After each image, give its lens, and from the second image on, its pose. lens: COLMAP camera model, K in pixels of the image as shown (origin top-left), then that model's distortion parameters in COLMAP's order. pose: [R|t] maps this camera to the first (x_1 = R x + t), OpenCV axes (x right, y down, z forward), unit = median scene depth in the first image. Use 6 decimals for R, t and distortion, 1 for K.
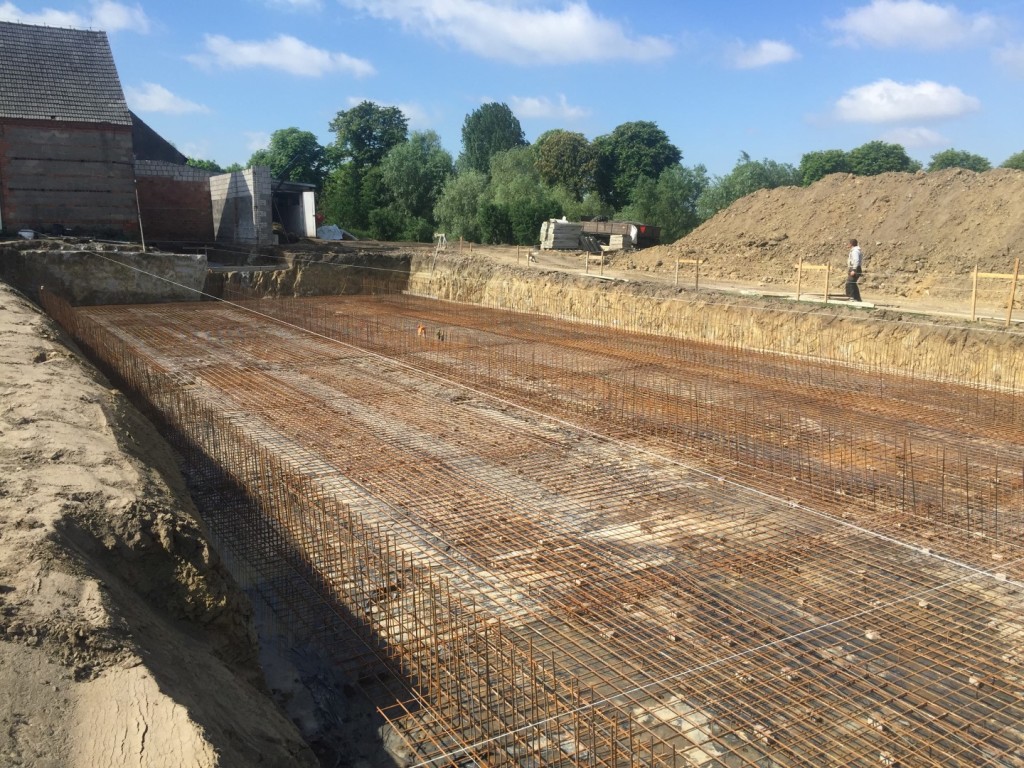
lens RADIAL K [[871.6, 0, 512.0], [0, 871.6, 384.0], [0, 0, 1]] dist [0.082085, -0.113028]
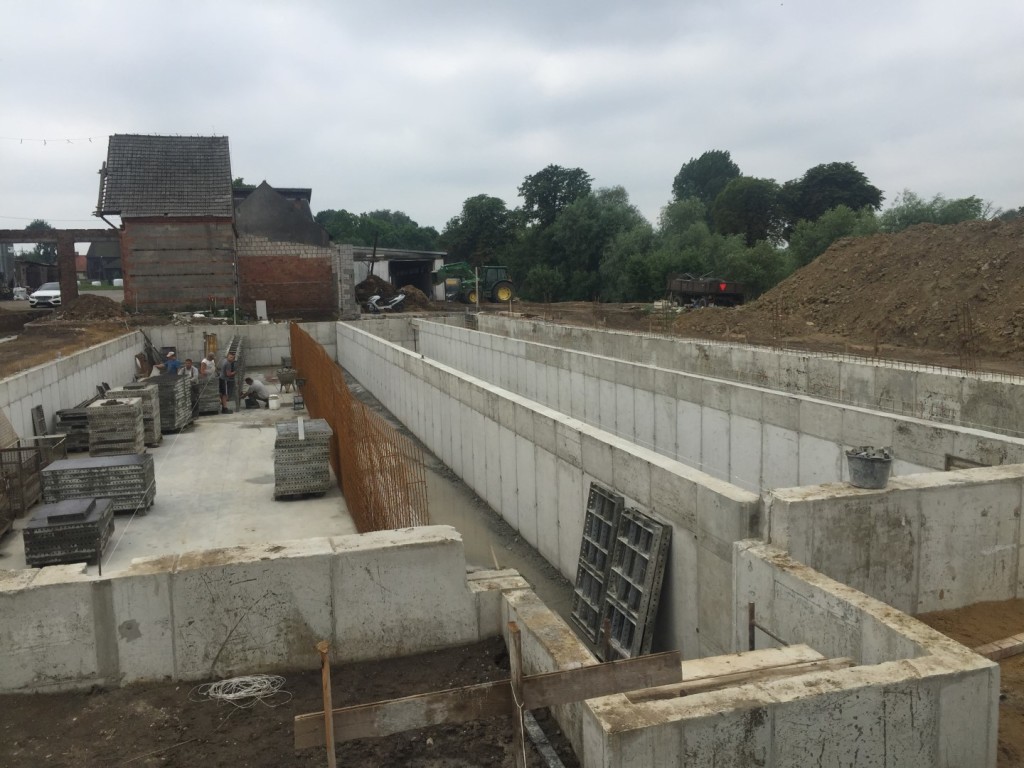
lens RADIAL K [[871.6, 0, 512.0], [0, 871.6, 384.0], [0, 0, 1]] dist [0.082085, -0.113028]
pose [[0.962310, -0.002368, -0.271943, 0.202265], [-0.012699, 0.998480, -0.053632, -0.014131], [0.271657, 0.055064, 0.960818, 0.003773]]
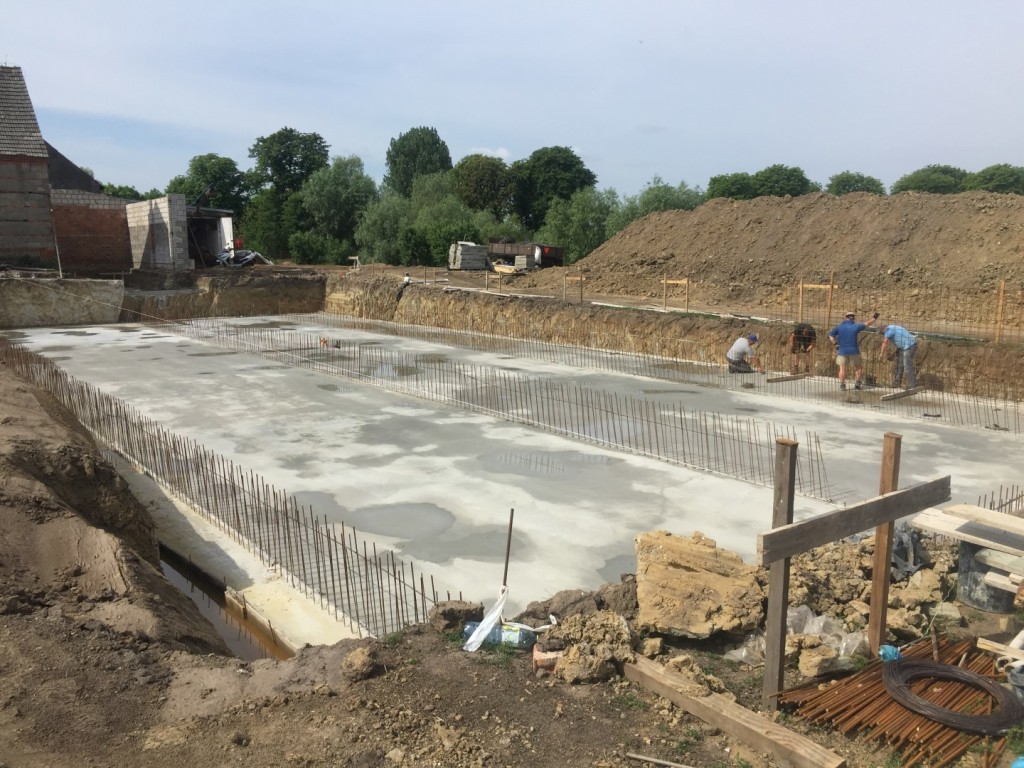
lens RADIAL K [[871.6, 0, 512.0], [0, 871.6, 384.0], [0, 0, 1]] dist [0.082085, -0.113028]
pose [[0.996714, -0.025202, 0.076987, 0.022831], [0.027069, 0.999362, -0.023295, 0.010785], [-0.076351, 0.025303, 0.996760, -0.059765]]
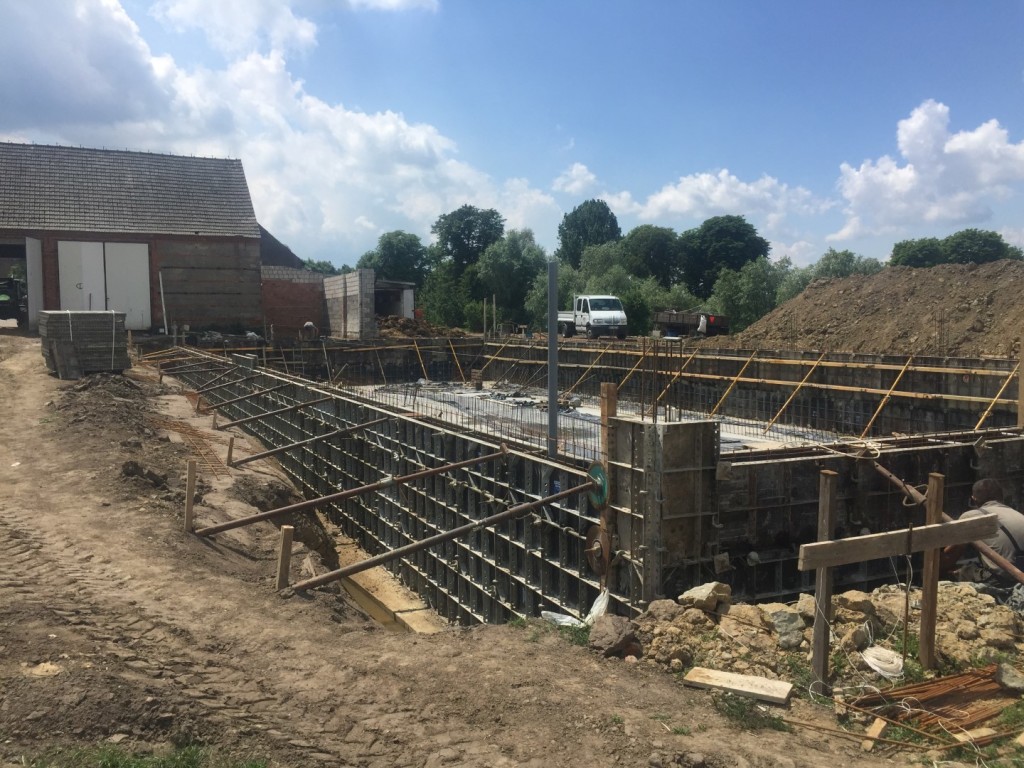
lens RADIAL K [[871.6, 0, 512.0], [0, 871.6, 384.0], [0, 0, 1]] dist [0.082085, -0.113028]
pose [[0.993625, -0.003283, -0.112692, 0.028911], [-0.008284, 0.994748, -0.102023, 0.014665], [0.112435, 0.102306, 0.988378, -0.083485]]
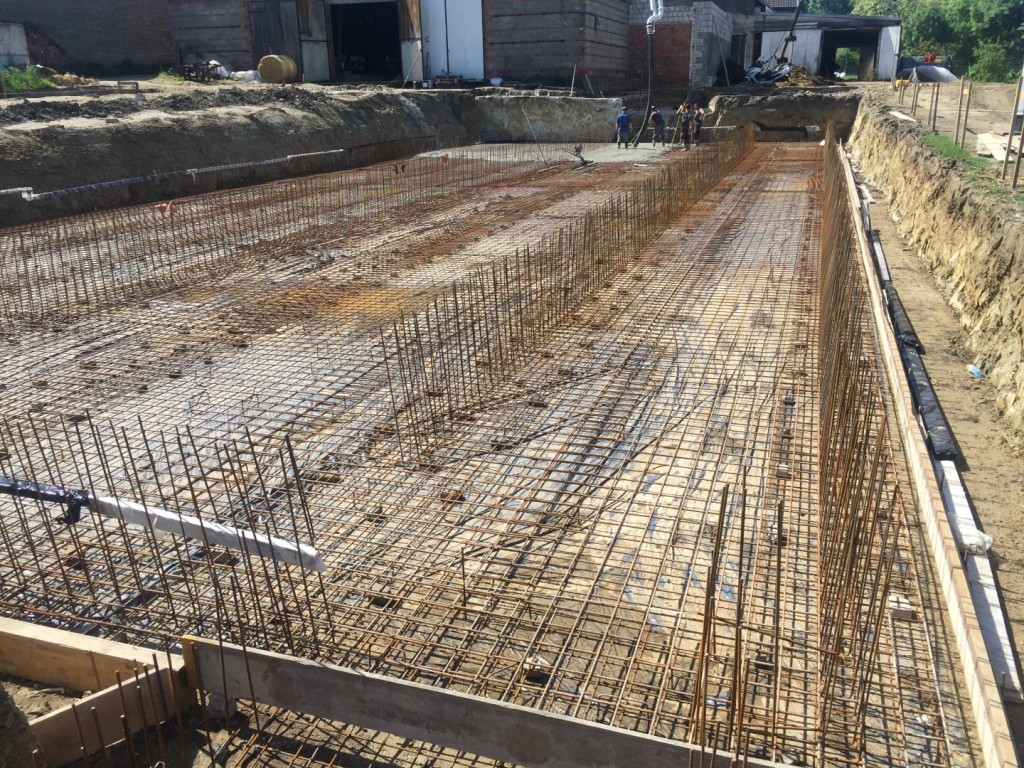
lens RADIAL K [[871.6, 0, 512.0], [0, 871.6, 384.0], [0, 0, 1]] dist [0.082085, -0.113028]
pose [[0.639828, 0.226891, -0.734262, 0.360336], [-0.113266, 0.972832, 0.201911, -0.010545], [0.760126, -0.046021, 0.648144, 0.177117]]
